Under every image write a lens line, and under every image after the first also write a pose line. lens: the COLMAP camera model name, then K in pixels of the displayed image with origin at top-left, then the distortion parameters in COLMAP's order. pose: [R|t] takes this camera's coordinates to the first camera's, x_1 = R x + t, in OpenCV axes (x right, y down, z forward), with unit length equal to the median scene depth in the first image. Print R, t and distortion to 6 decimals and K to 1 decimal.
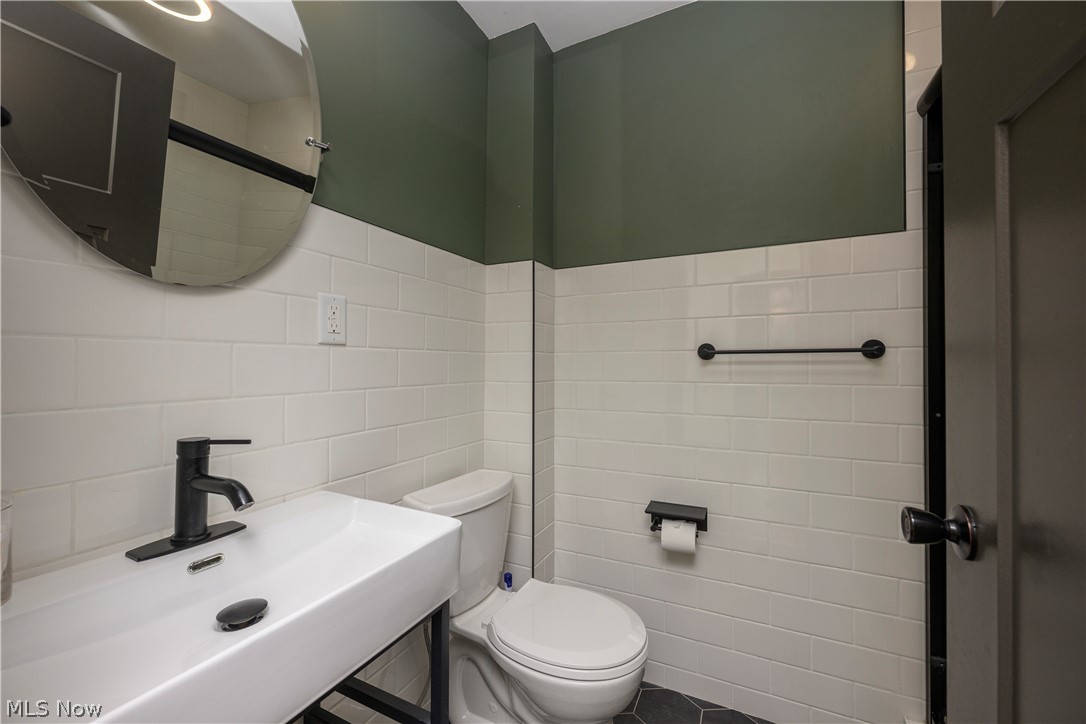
lens RADIAL K [[431.7, 0, 543.8], [0, 431.7, 359.7], [0, 0, 1]] dist [0.001622, -0.000101]
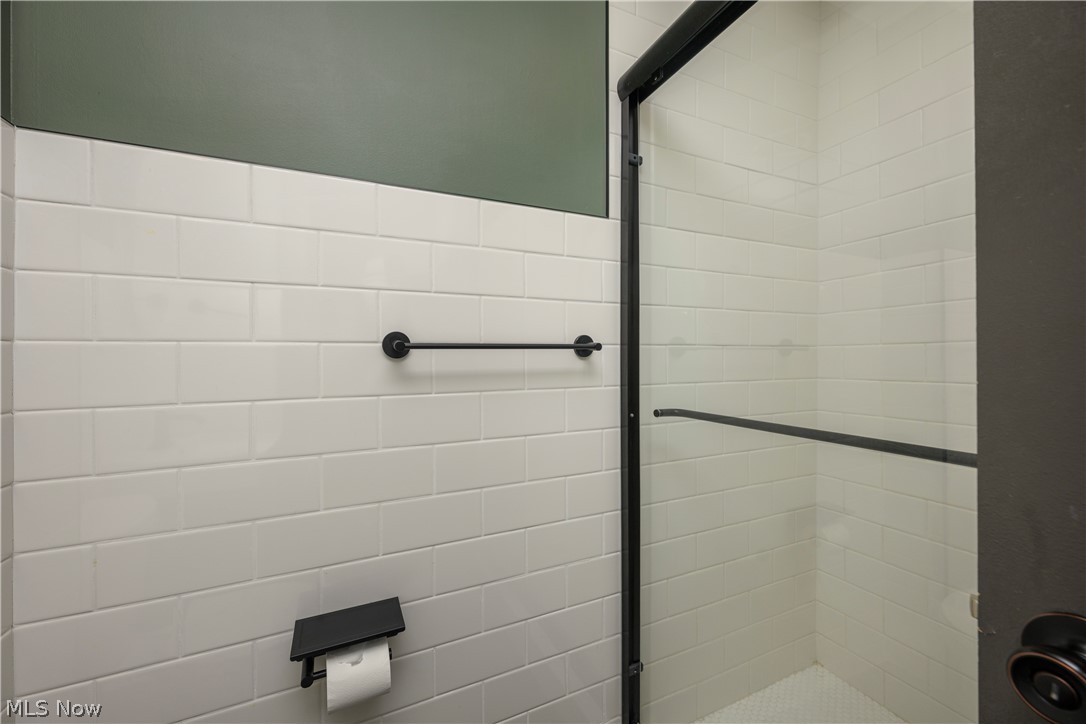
lens RADIAL K [[431.7, 0, 536.7], [0, 431.7, 356.1], [0, 0, 1]] dist [0.001622, -0.000101]
pose [[0.622377, 0.000615, 0.782717, 0.020572], [-0.002962, 0.999994, 0.001570, -0.005041], [-0.782712, -0.003296, 0.622376, 0.530833]]
